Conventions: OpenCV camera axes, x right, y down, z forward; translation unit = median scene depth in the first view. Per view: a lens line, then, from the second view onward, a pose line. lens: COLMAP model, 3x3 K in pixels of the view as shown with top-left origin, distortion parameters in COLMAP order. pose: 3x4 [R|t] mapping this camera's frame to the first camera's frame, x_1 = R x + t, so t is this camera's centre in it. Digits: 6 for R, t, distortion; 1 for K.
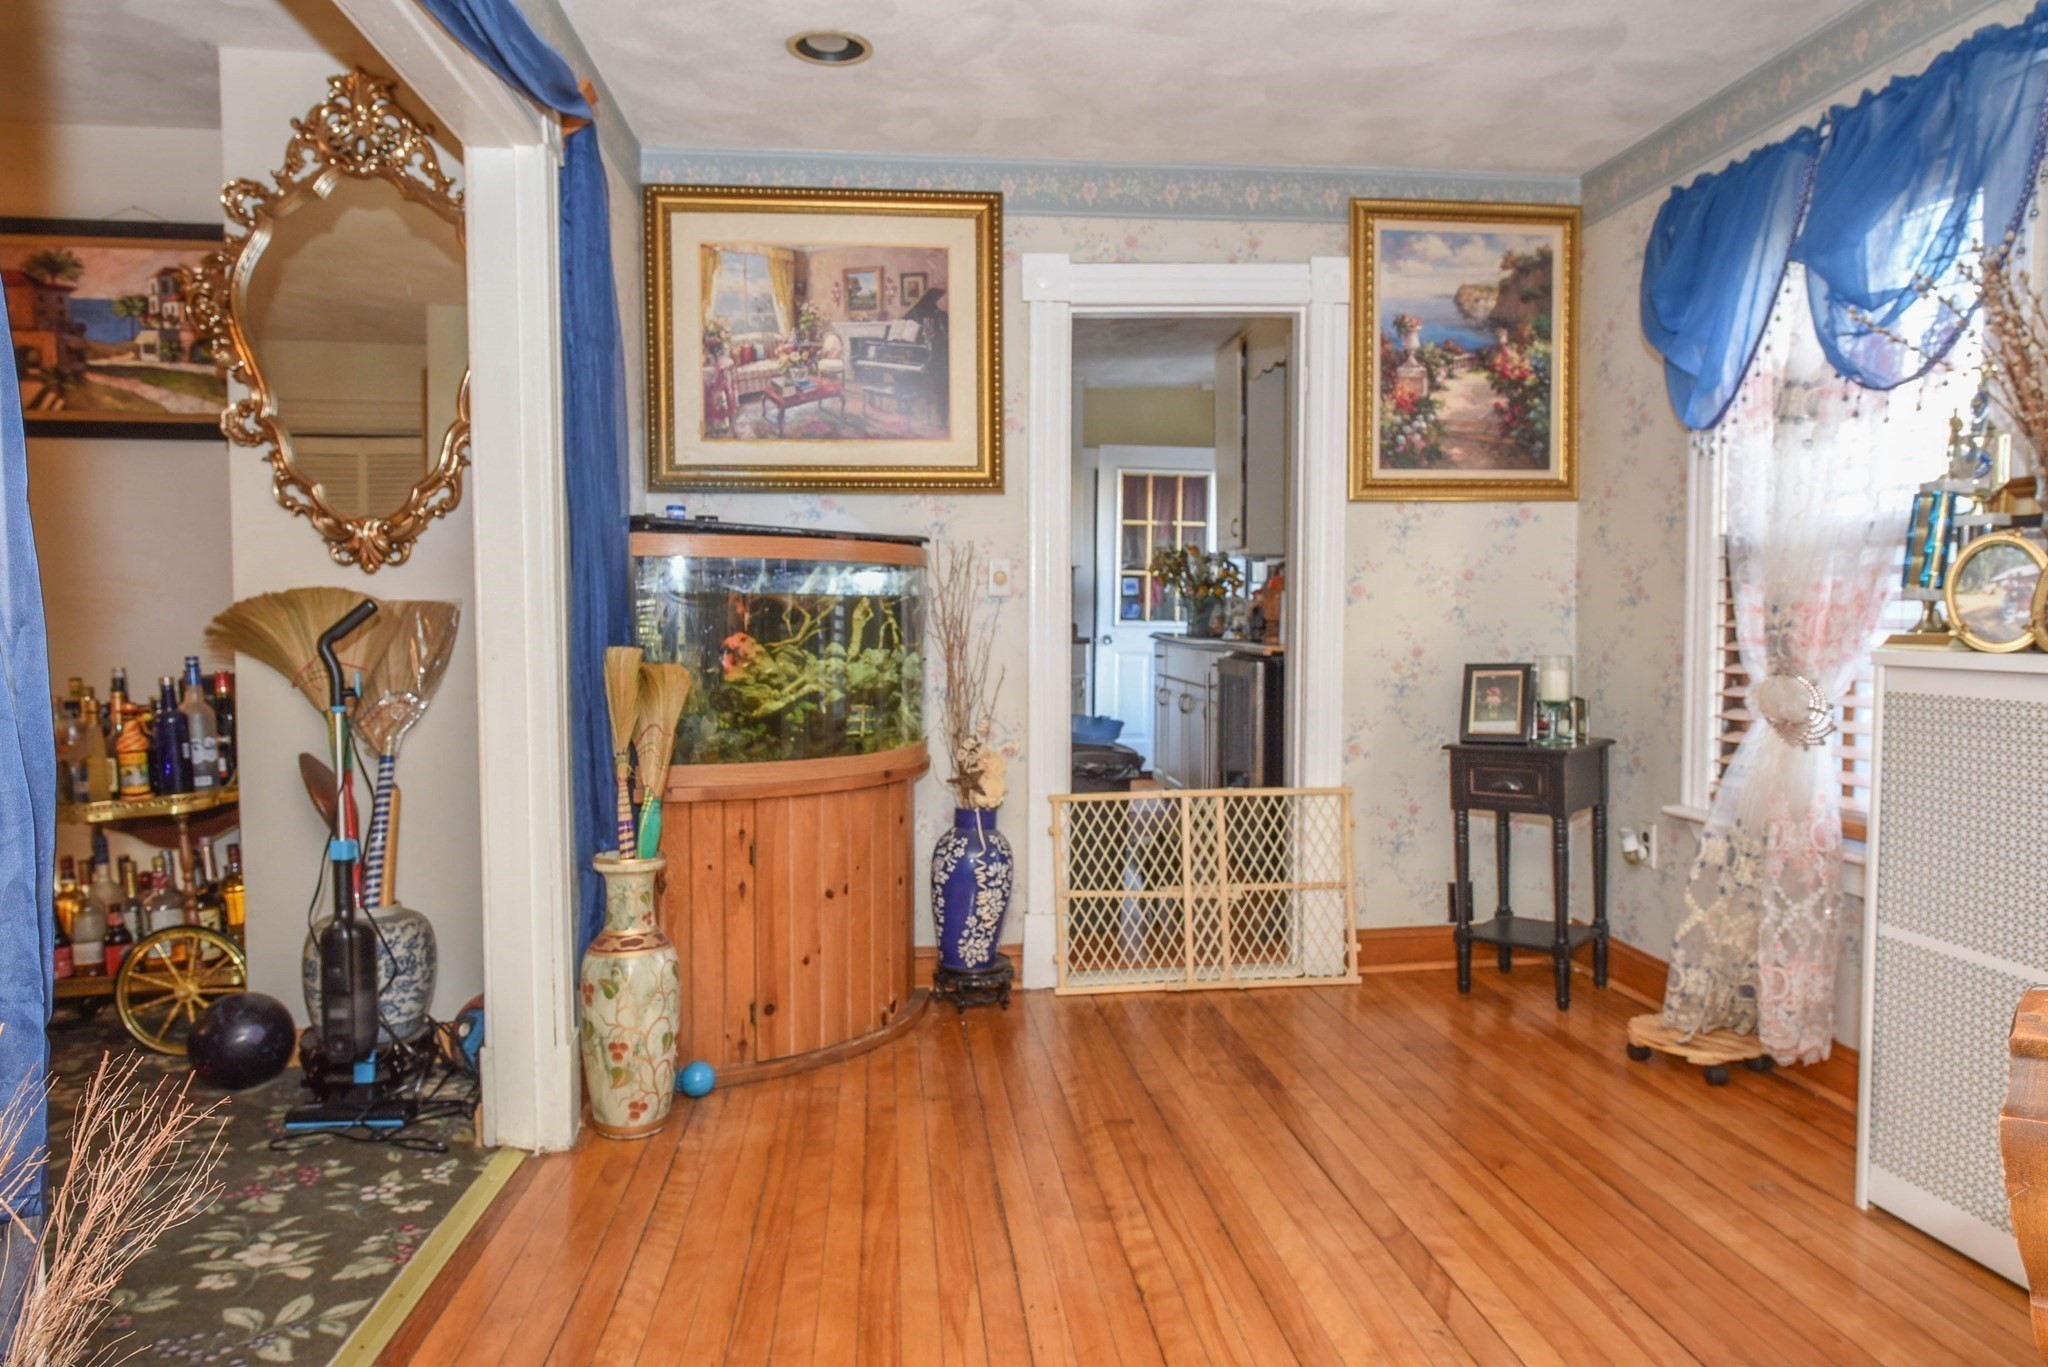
lens RADIAL K [[1326.1, 0, 1019.0], [0, 1326.1, 686.8], [0, 0, 1]] dist [-0.002548, 0.001382]
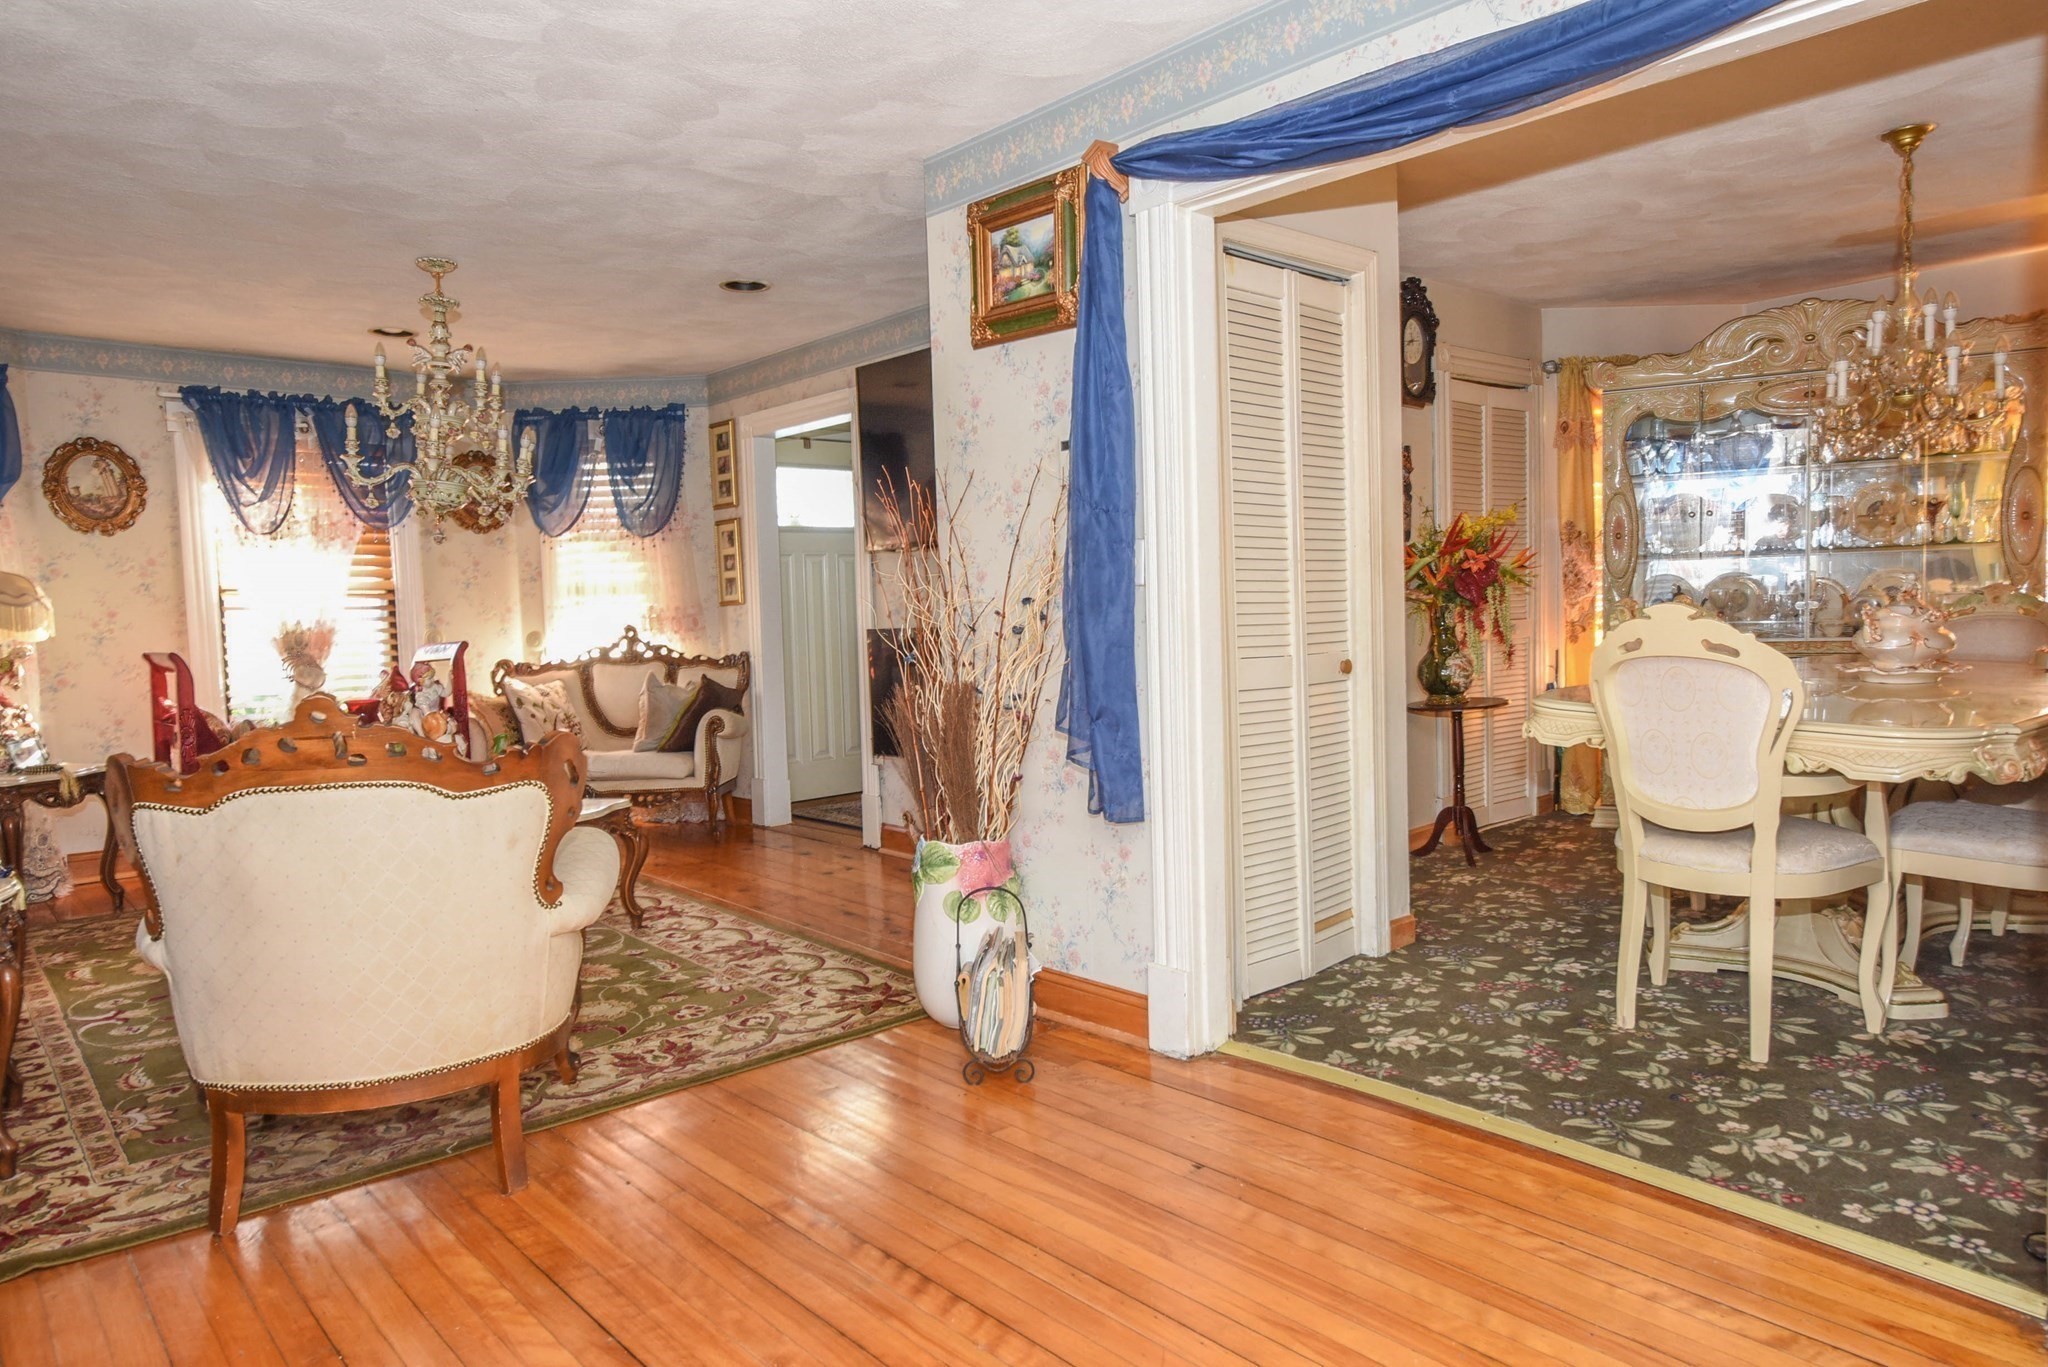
lens RADIAL K [[1276.0, 0, 1027.7], [0, 1276.0, 685.2], [0, 0, 1]] dist [-0.000042, -0.001049]
pose [[-0.805468, 0.058180, -0.589776, 0.378971], [-0.007513, 0.994087, 0.108326, -0.053897], [0.592591, 0.091684, -0.800269, 0.953380]]
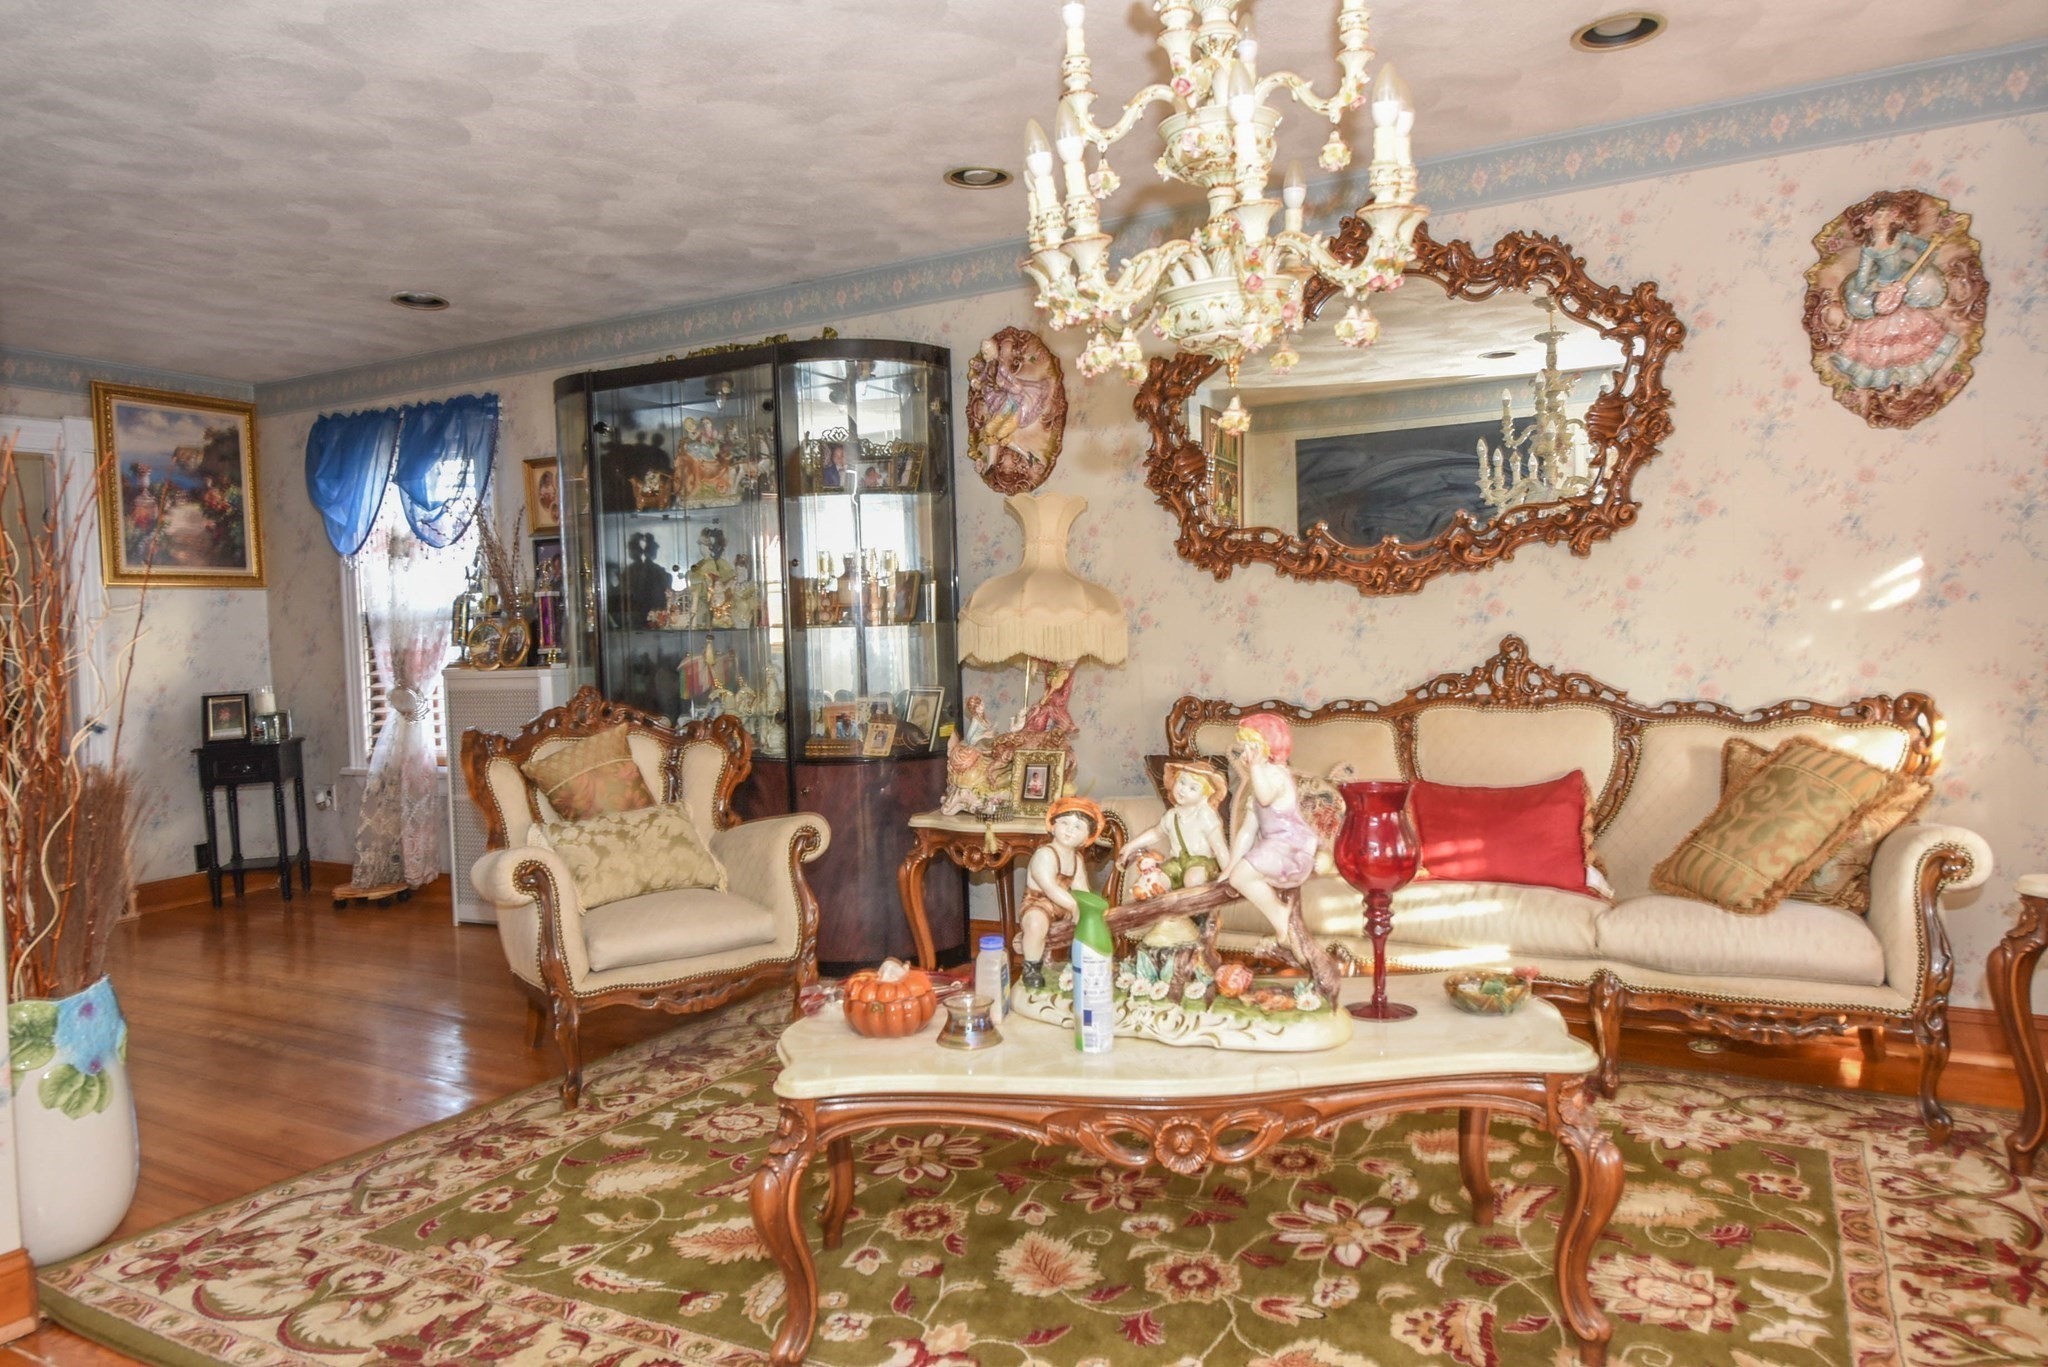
lens RADIAL K [[1326.1, 0, 1029.7], [0, 1326.1, 677.5], [0, 0, 1]] dist [-0.002548, 0.001382]
pose [[0.557459, -0.040899, 0.829197, -0.466215], [0.078741, 0.996888, -0.003766, 0.051185], [-0.826462, 0.067391, 0.558944, -0.757382]]
